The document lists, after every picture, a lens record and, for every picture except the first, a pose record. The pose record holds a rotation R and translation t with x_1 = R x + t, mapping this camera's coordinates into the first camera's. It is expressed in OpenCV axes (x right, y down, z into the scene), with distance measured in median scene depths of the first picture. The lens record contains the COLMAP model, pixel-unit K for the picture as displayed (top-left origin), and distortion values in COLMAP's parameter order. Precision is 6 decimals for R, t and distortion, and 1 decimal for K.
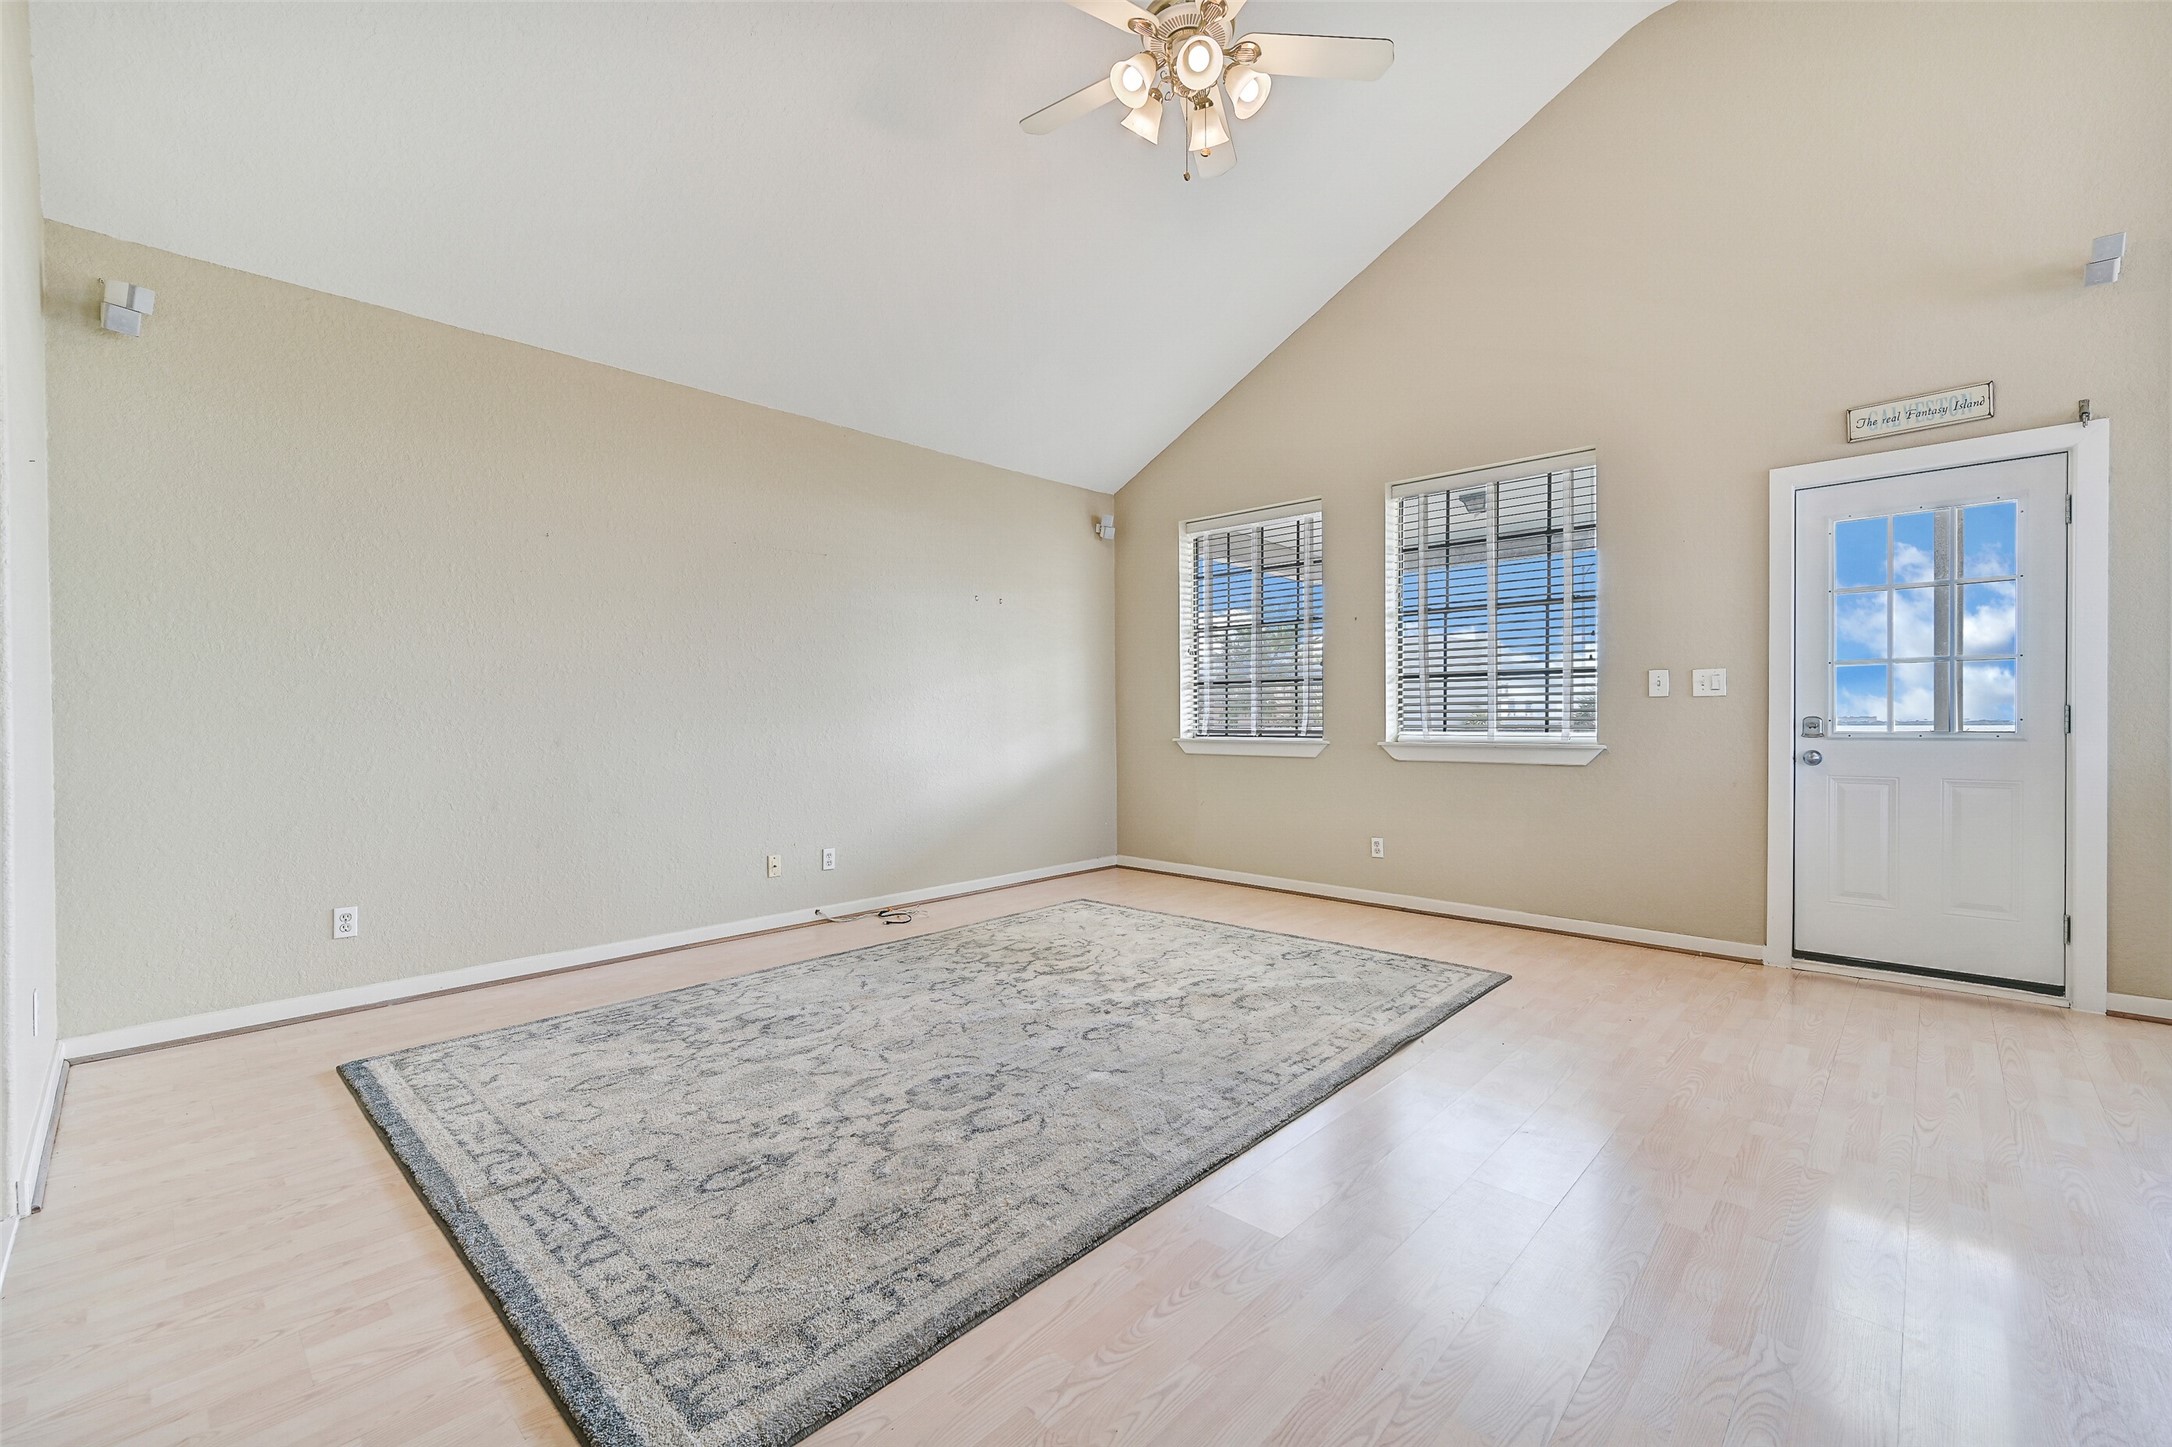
lens RADIAL K [[907.8, 0, 1073.0], [0, 907.8, 718.8], [0, 0, 1]] dist [0.002838, 0.000152]
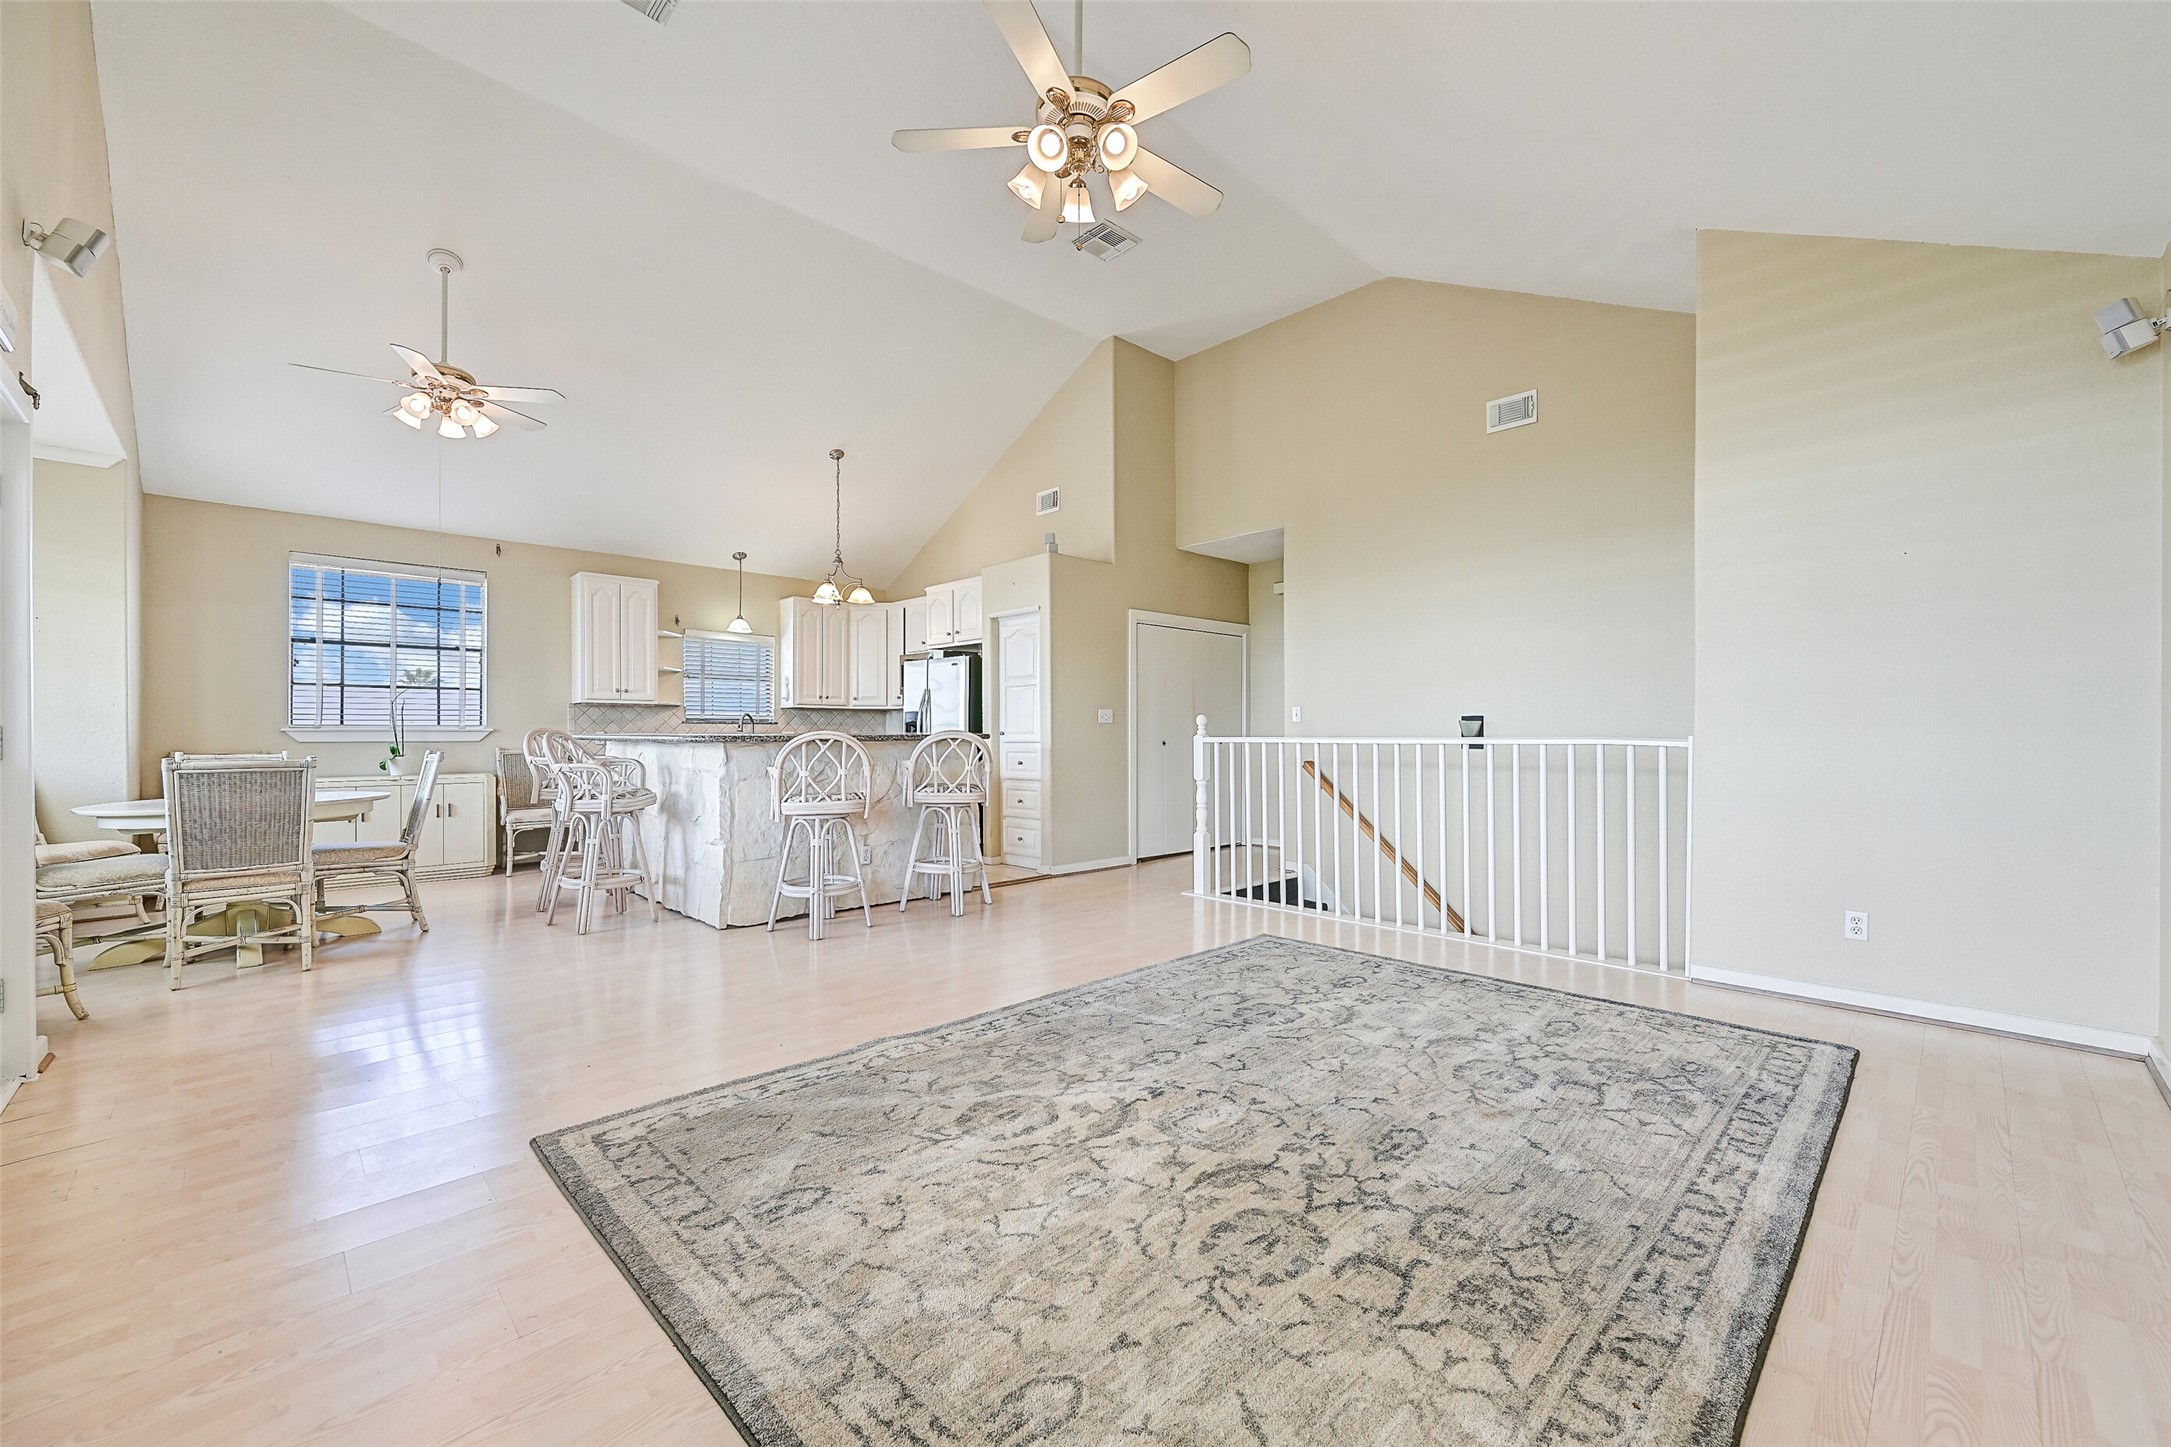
lens RADIAL K [[862.5, 0, 1083.1], [0, 862.5, 732.2], [0, 0, 1]] dist [0.000201, 0.000128]
pose [[-0.999491, 0.003728, 0.031690, 0.089756], [0.003467, 0.999960, -0.008282, 0.002929], [-0.031720, -0.008168, -0.999463, 2.039423]]
